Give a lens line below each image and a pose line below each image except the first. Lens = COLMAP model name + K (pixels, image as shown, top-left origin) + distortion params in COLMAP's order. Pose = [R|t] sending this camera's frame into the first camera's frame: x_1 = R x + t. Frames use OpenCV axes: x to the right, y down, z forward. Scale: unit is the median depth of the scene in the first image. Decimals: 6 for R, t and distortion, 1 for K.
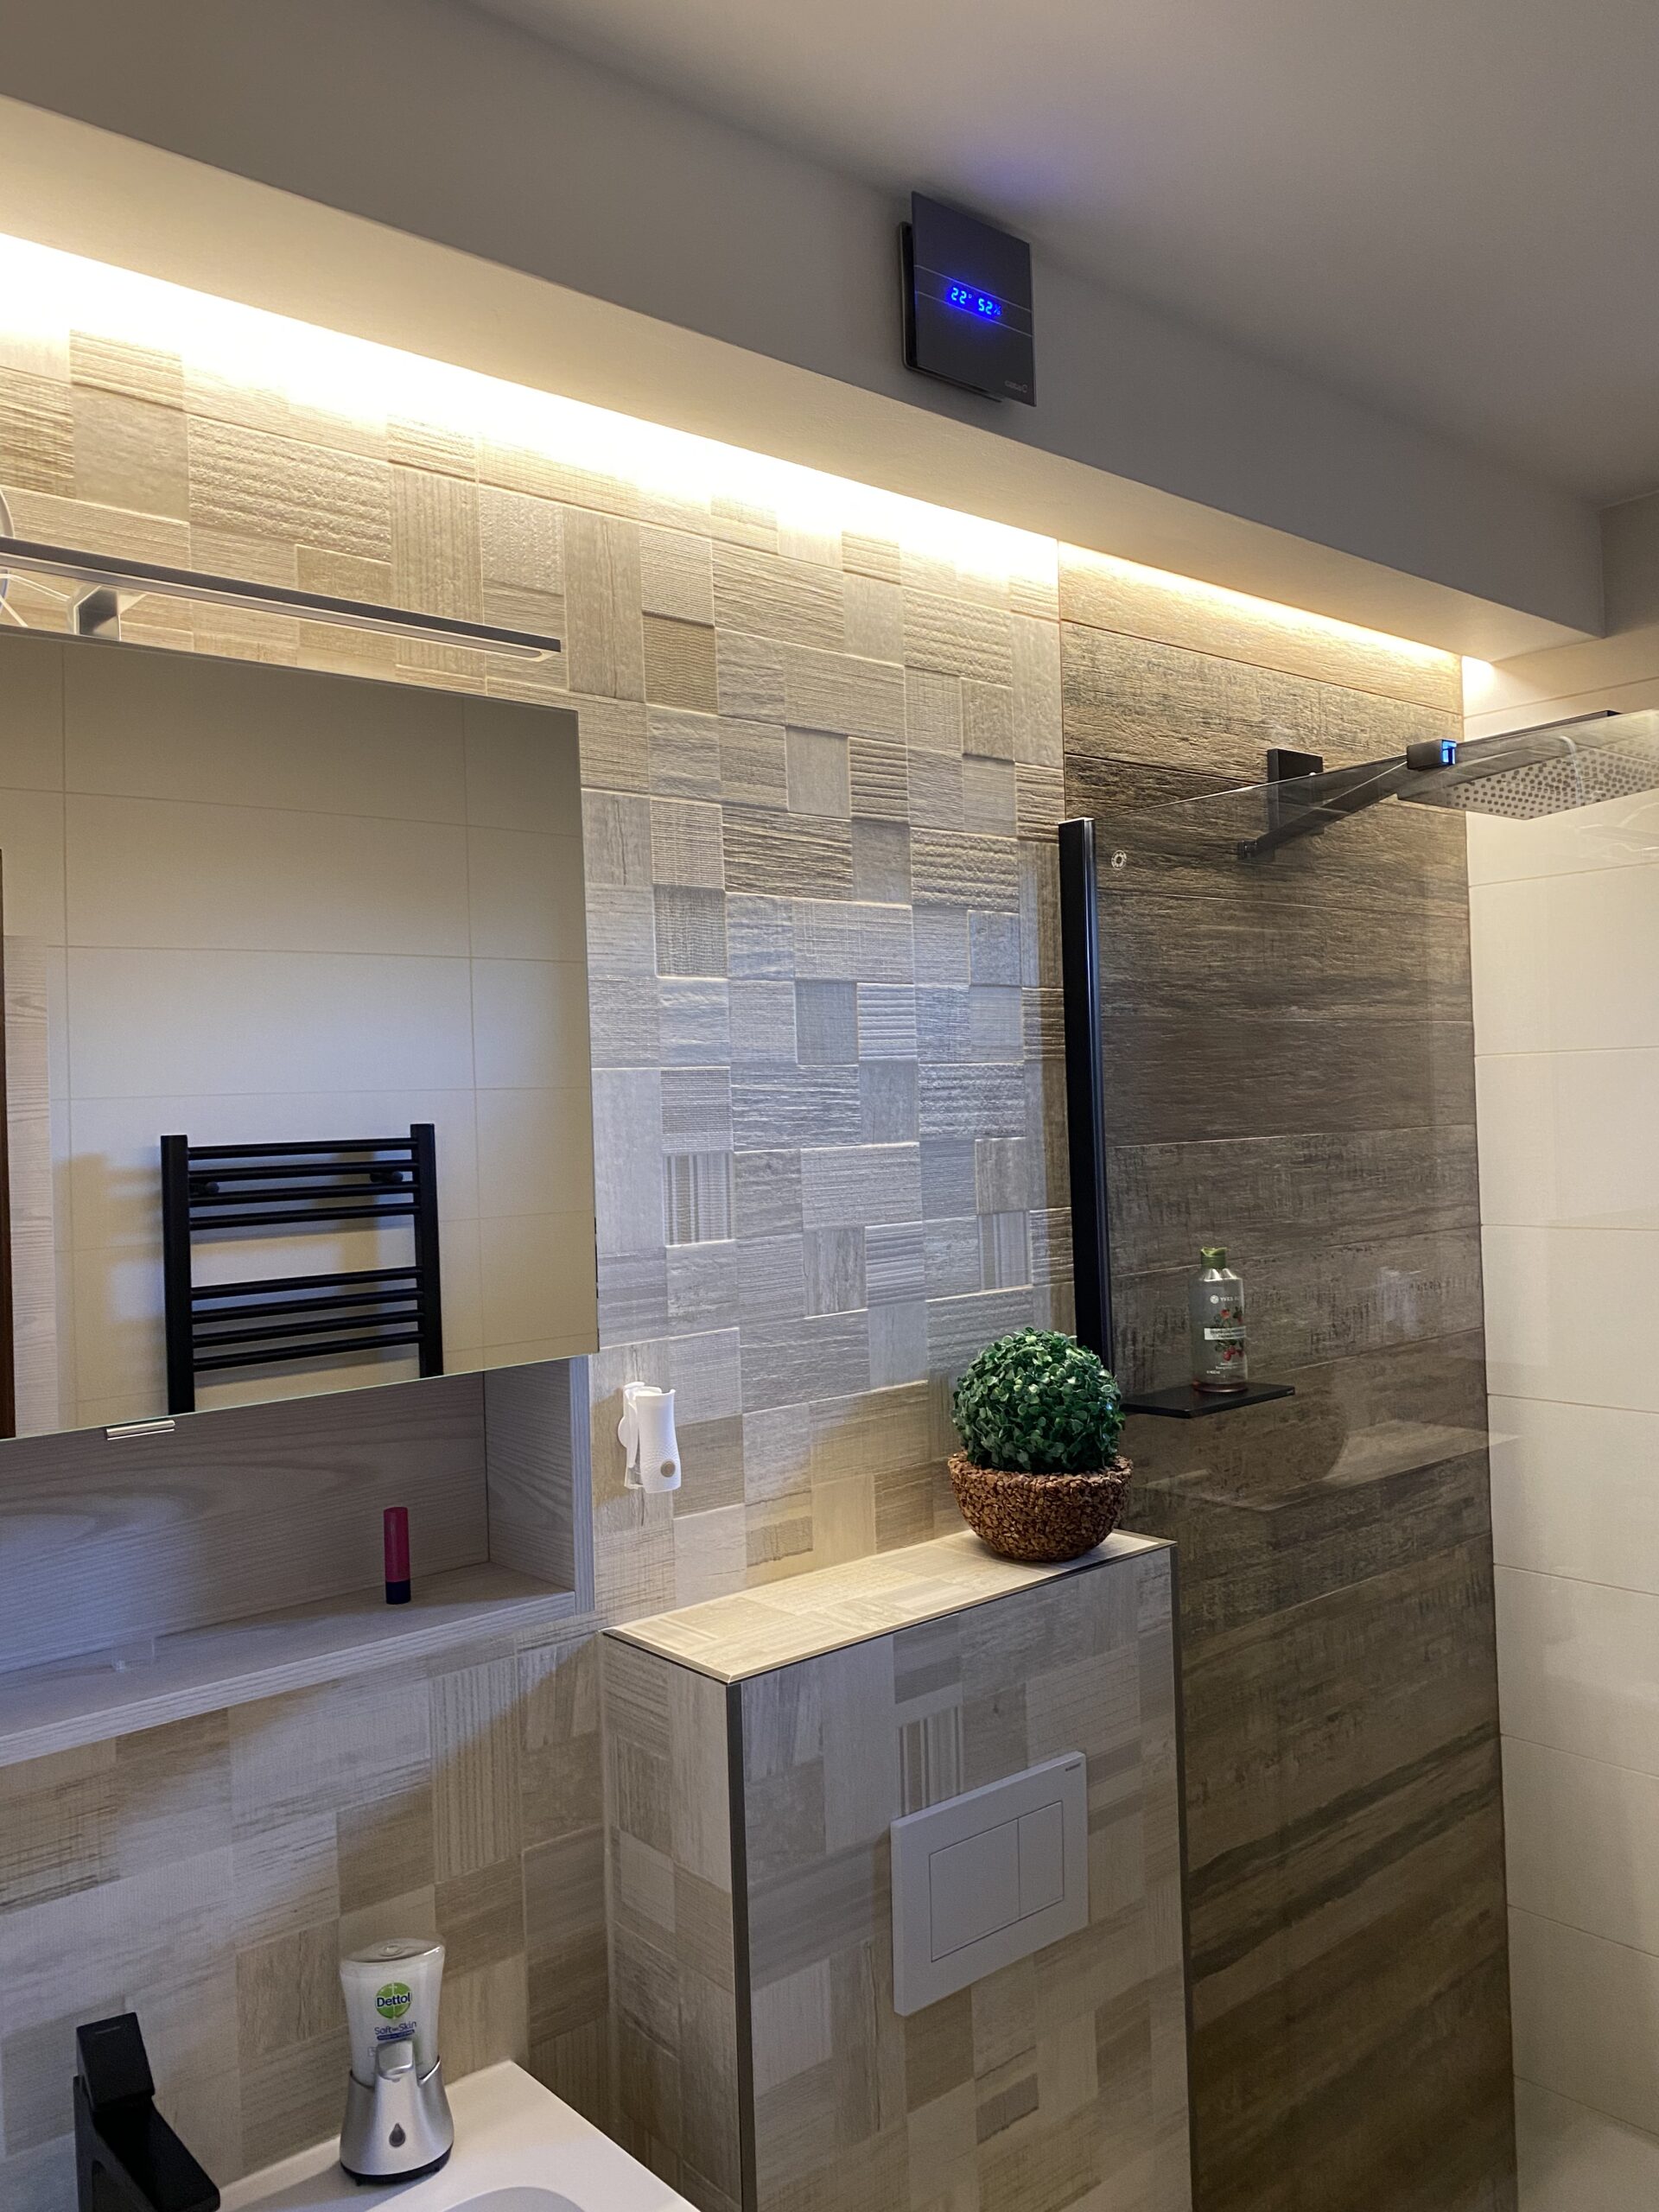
lens RADIAL K [[1683.2, 0, 831.6], [0, 1683.2, 1118.1], [0, 0, 1]] dist [0.154485, -0.009939]
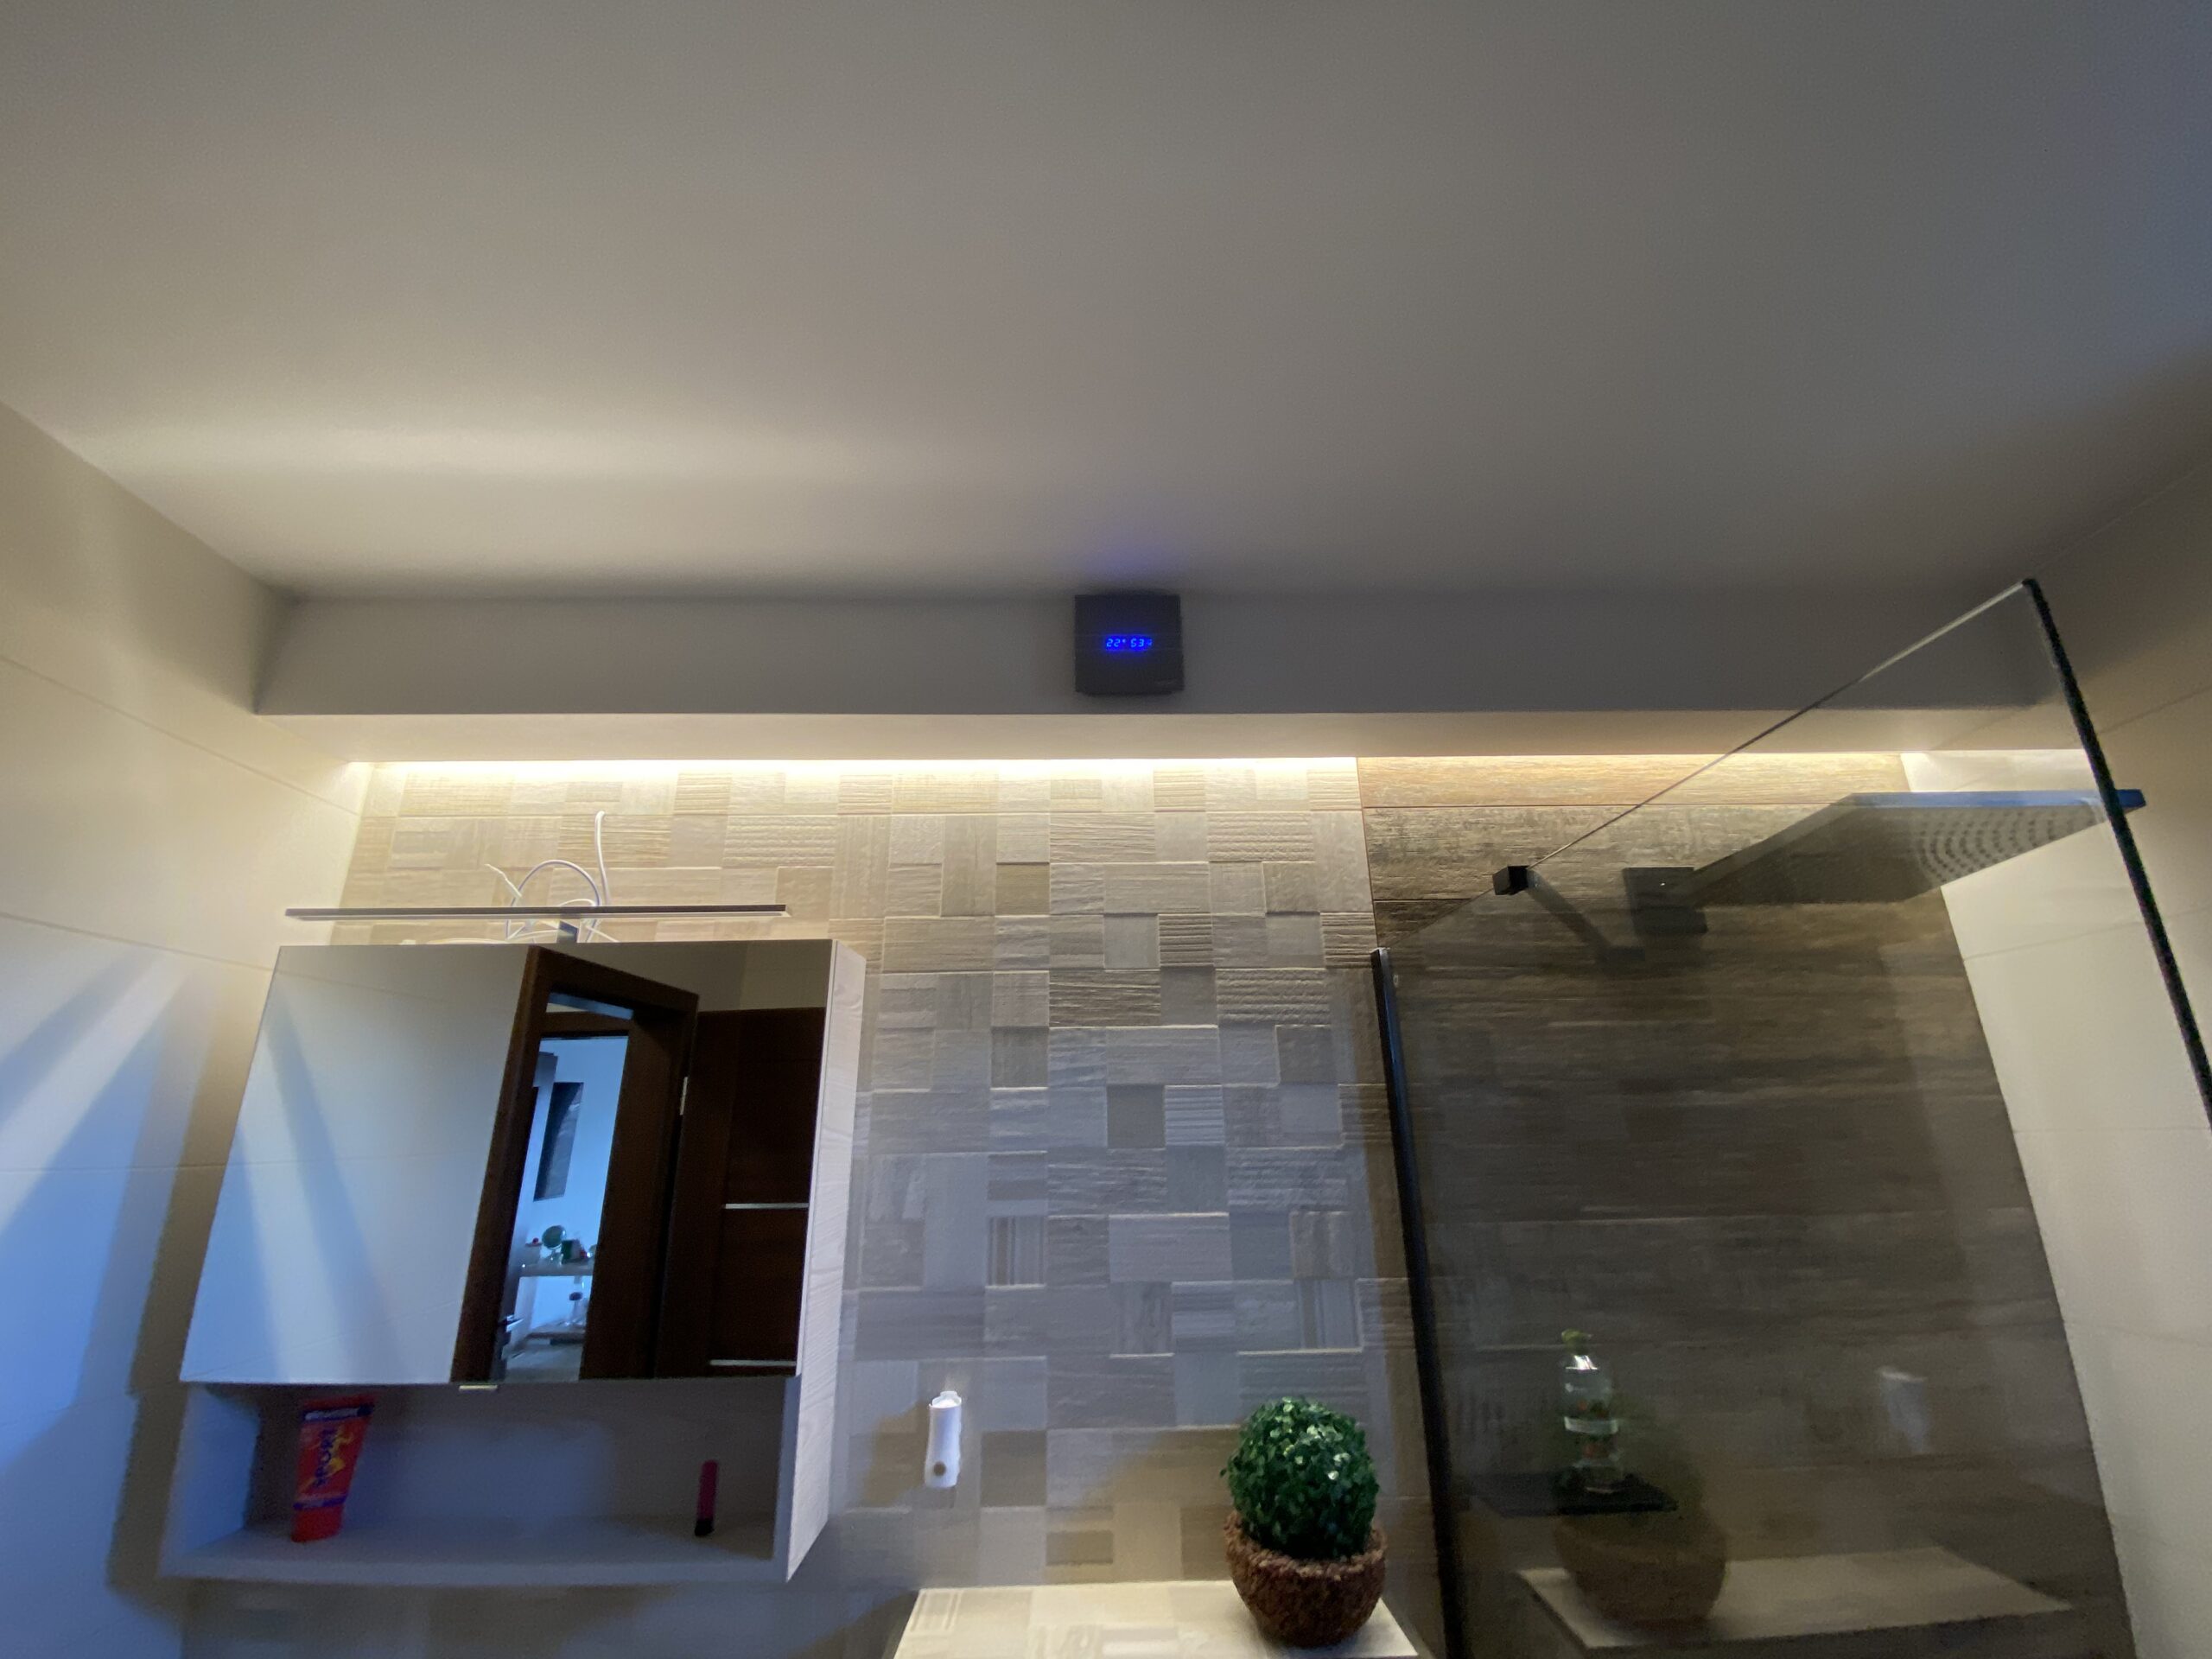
lens RADIAL K [[901.0, 0, 1094.8], [0, 901.0, 835.1], [0, 0, 1]] dist [-0.008545, -0.005311]
pose [[0.767955, -0.179170, -0.614933, 0.432759], [-0.017166, 0.953976, -0.299392, -0.052065], [0.640273, 0.240476, 0.729535, 0.355861]]
